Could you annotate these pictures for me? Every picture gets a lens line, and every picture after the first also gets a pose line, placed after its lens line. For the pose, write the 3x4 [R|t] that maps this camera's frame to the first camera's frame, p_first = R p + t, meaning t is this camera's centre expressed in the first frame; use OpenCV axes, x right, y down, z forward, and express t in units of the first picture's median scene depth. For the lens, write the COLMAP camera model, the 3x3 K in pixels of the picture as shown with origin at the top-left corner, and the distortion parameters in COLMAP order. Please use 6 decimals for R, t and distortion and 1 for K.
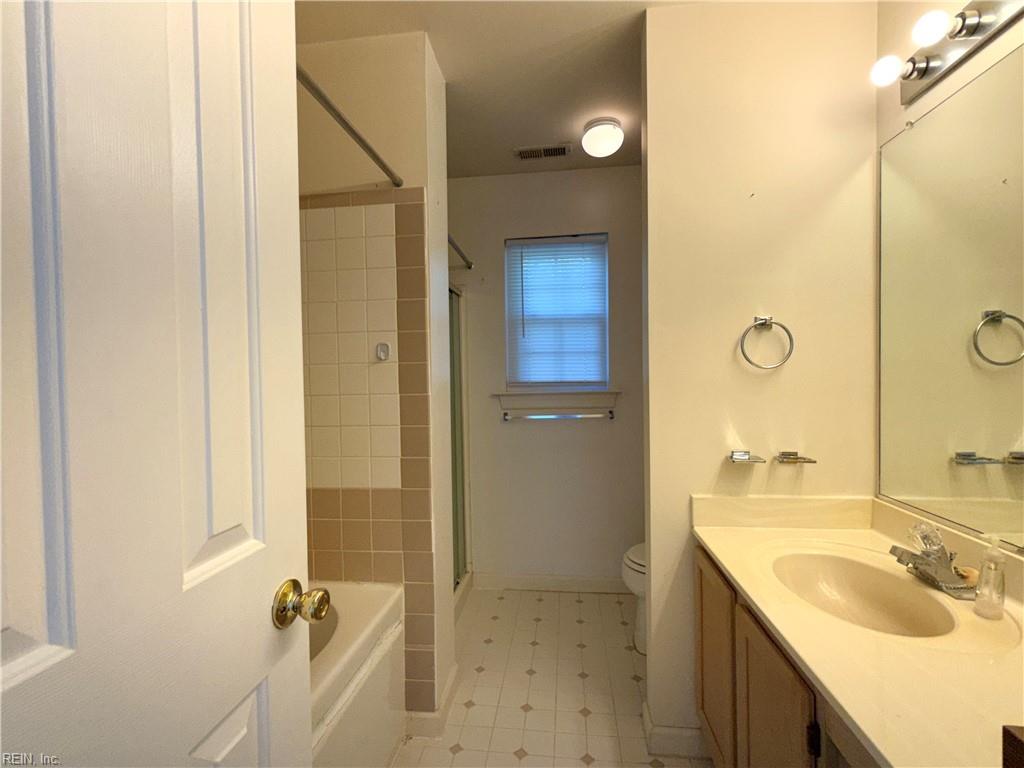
lens RADIAL K [[483.8, 0, 512.0], [0, 483.8, 384.0], [0, 0, 1]] dist [-0.002273, 0.000619]
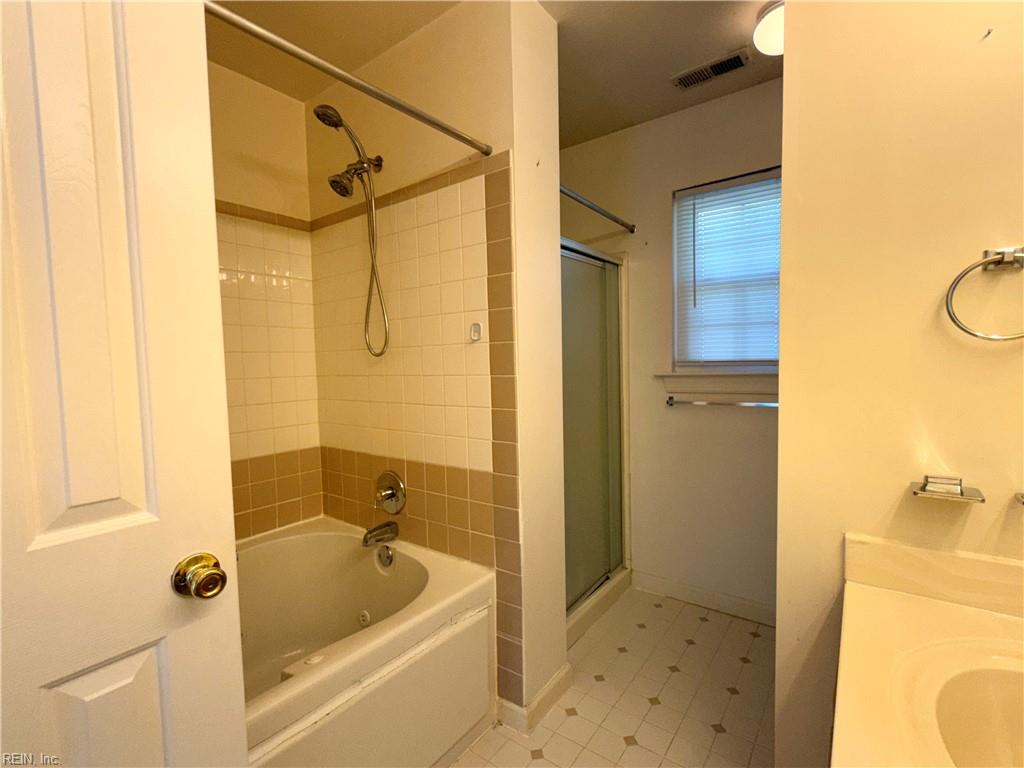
lens RADIAL K [[480.2, 0, 509.1], [0, 480.2, 385.8], [0, 0, 1]] dist [-0.000585, -0.000380]
pose [[0.860580, 0.023838, -0.508758, 0.285910], [0.002798, 0.998668, 0.051526, -0.007943], [0.509308, -0.045766, 0.859366, 0.196992]]
